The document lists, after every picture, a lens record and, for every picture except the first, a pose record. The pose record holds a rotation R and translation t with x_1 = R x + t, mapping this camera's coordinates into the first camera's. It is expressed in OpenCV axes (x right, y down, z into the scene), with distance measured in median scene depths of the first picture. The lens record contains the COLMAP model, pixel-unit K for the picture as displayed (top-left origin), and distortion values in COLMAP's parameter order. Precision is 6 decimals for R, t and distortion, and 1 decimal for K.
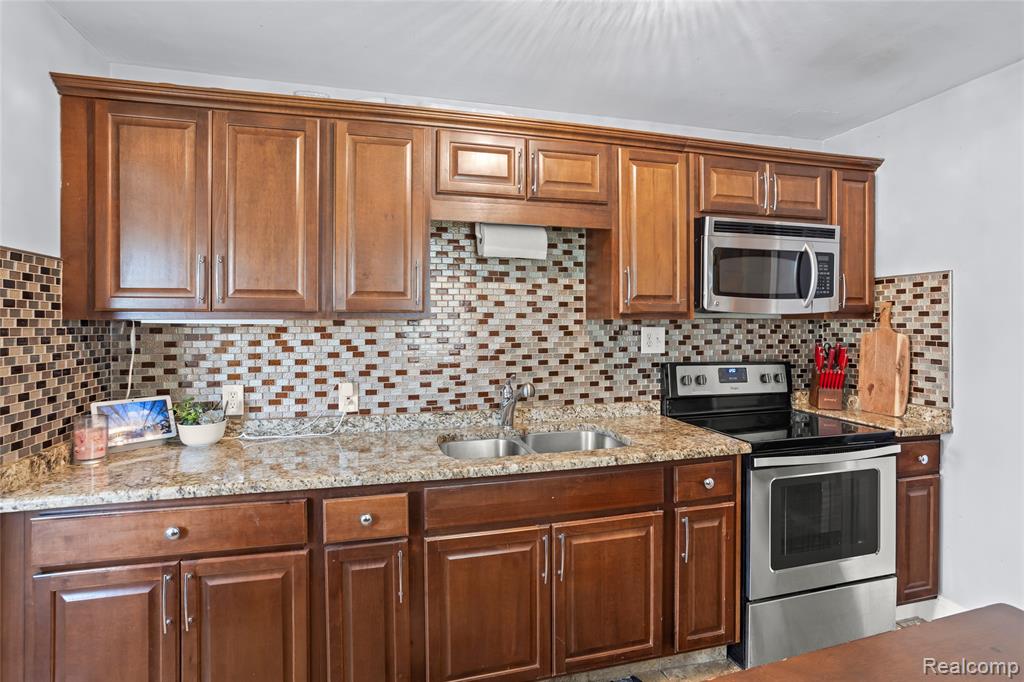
lens RADIAL K [[513.8, 0, 541.1], [0, 513.8, 321.8], [0, 0, 1]] dist [-0.026606, 0.007270]
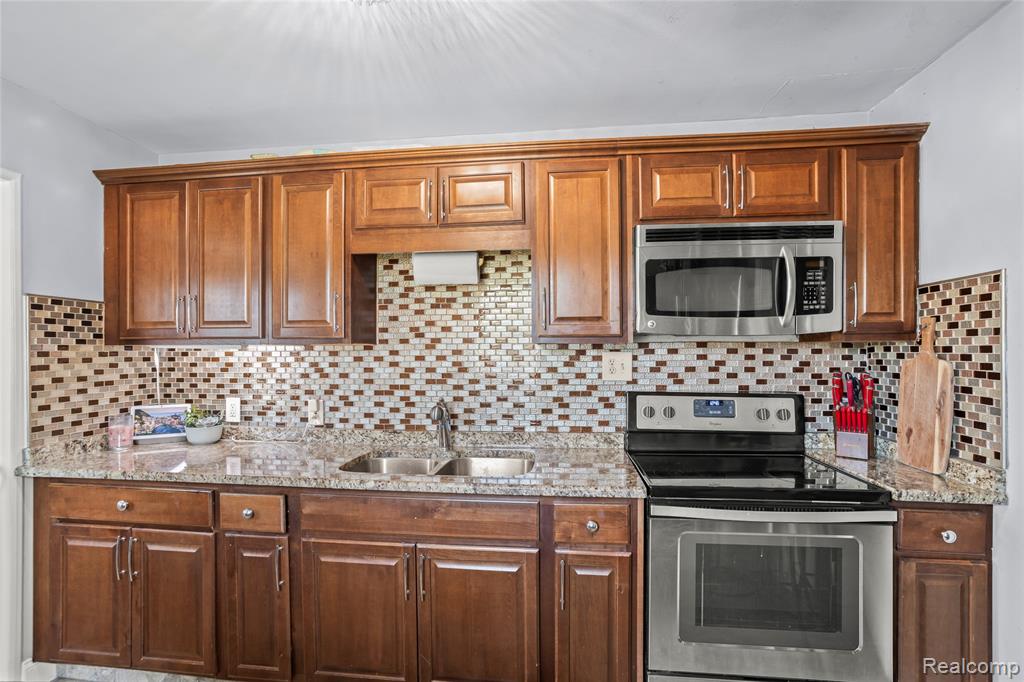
lens RADIAL K [[513.8, 0, 529.6], [0, 513.8, 350.8], [0, 0, 1]] dist [-0.026606, 0.007270]
pose [[0.922588, -0.001339, -0.385784, 0.484929], [0.002570, 0.999993, 0.002675, 0.006429], [0.385778, -0.003459, 0.922585, 0.115312]]
